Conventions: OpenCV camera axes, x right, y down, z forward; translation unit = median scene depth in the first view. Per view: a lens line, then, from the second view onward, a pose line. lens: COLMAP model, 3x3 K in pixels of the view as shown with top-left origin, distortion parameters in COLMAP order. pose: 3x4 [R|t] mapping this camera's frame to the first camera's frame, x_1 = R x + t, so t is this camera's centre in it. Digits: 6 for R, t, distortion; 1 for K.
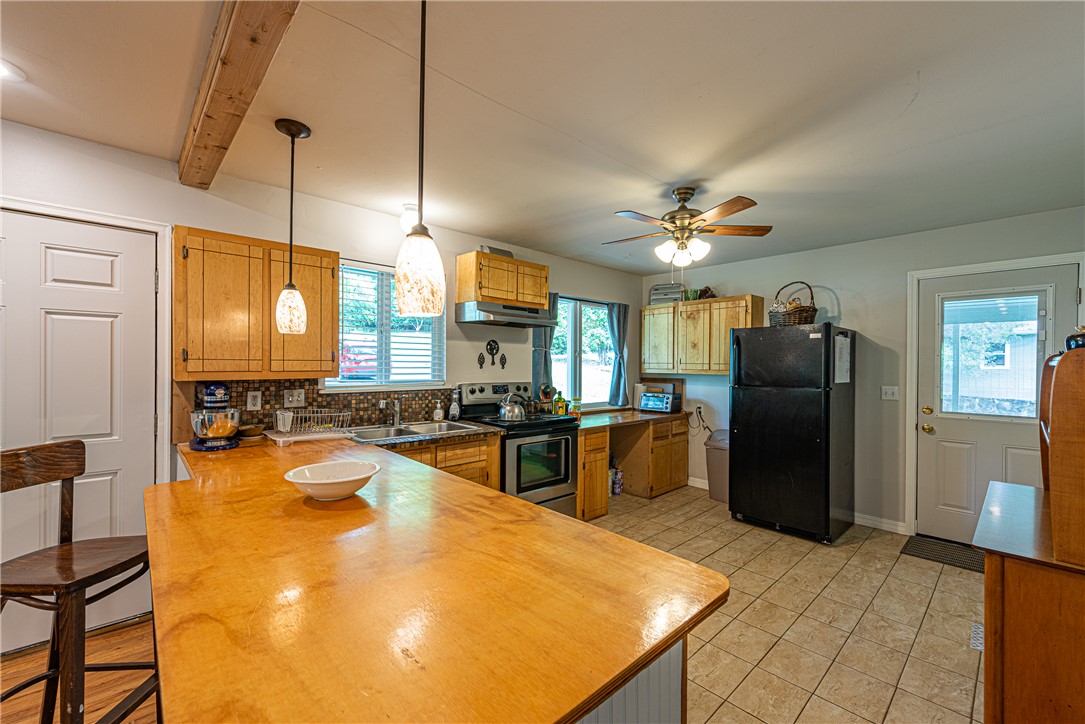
lens RADIAL K [[439.0, 0, 542.5], [0, 439.0, 362.0], [0, 0, 1]] dist [0.022608, -0.011547]
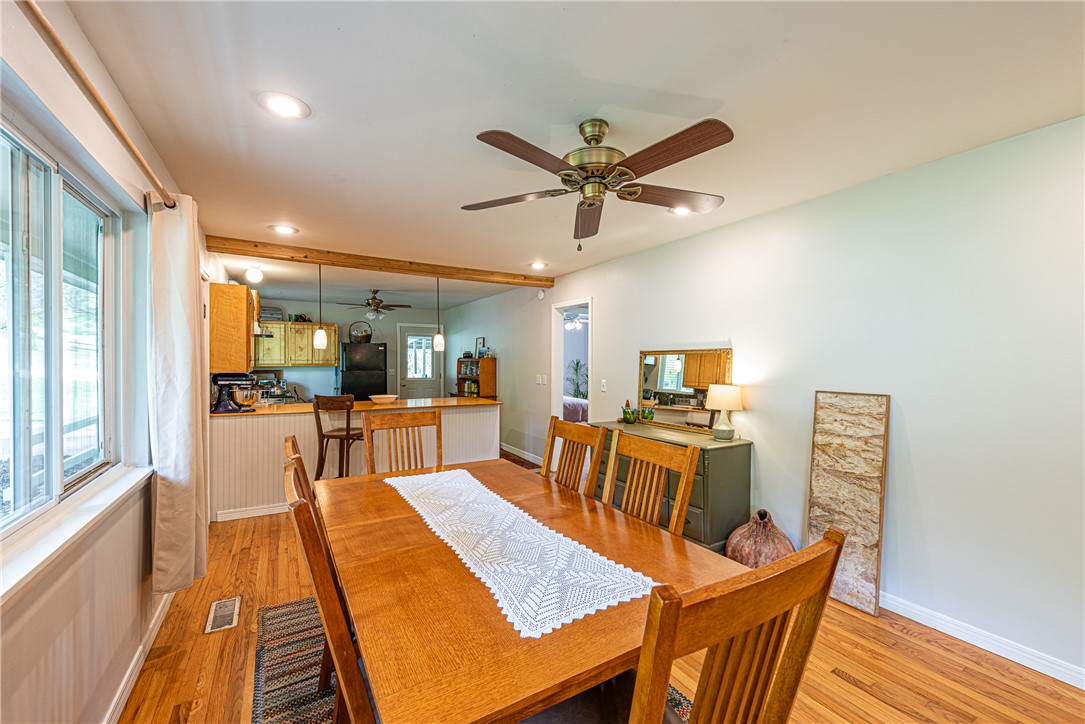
lens RADIAL K [[439.0, 0, 542.5], [0, 439.0, 362.0], [0, 0, 1]] dist [0.022608, -0.011547]
pose [[0.208935, -0.008693, 0.977891, -1.337492], [-0.003917, 0.999945, 0.009726, -0.011109], [-0.977922, -0.005862, 0.208890, -0.303351]]
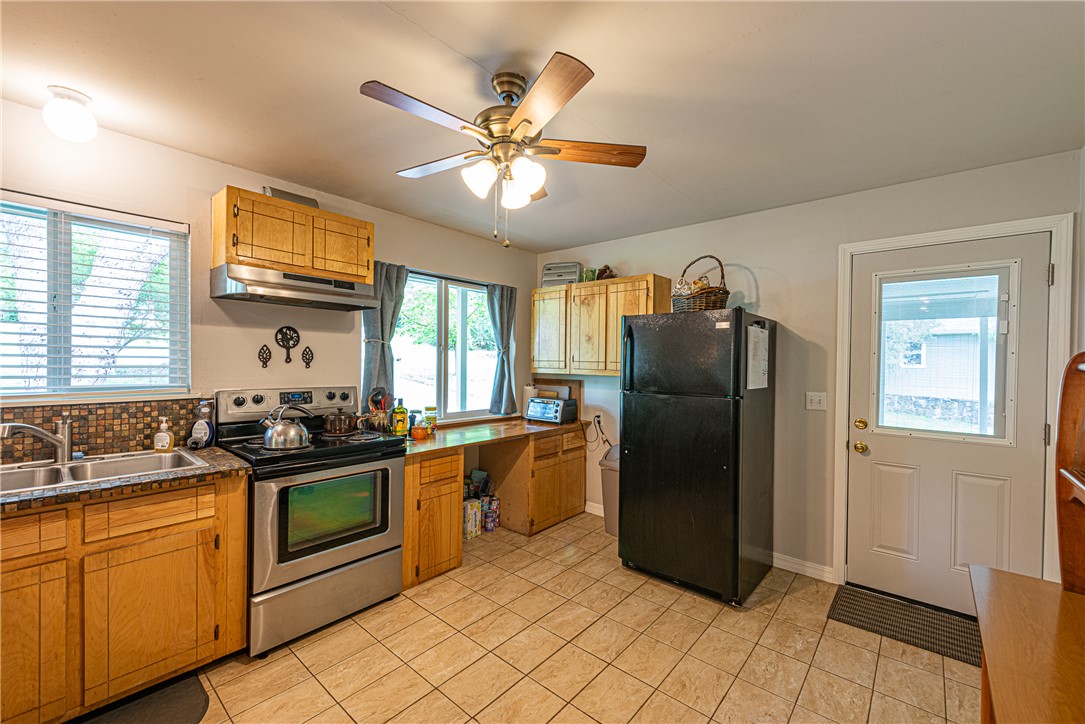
lens RADIAL K [[439.0, 0, 542.5], [0, 439.0, 362.0], [0, 0, 1]] dist [0.022608, -0.011547]
pose [[0.994262, 0.004774, 0.106865, 0.214715], [-0.005574, 0.999959, 0.007183, -0.001319], [-0.106826, -0.007737, 0.994248, 0.269814]]
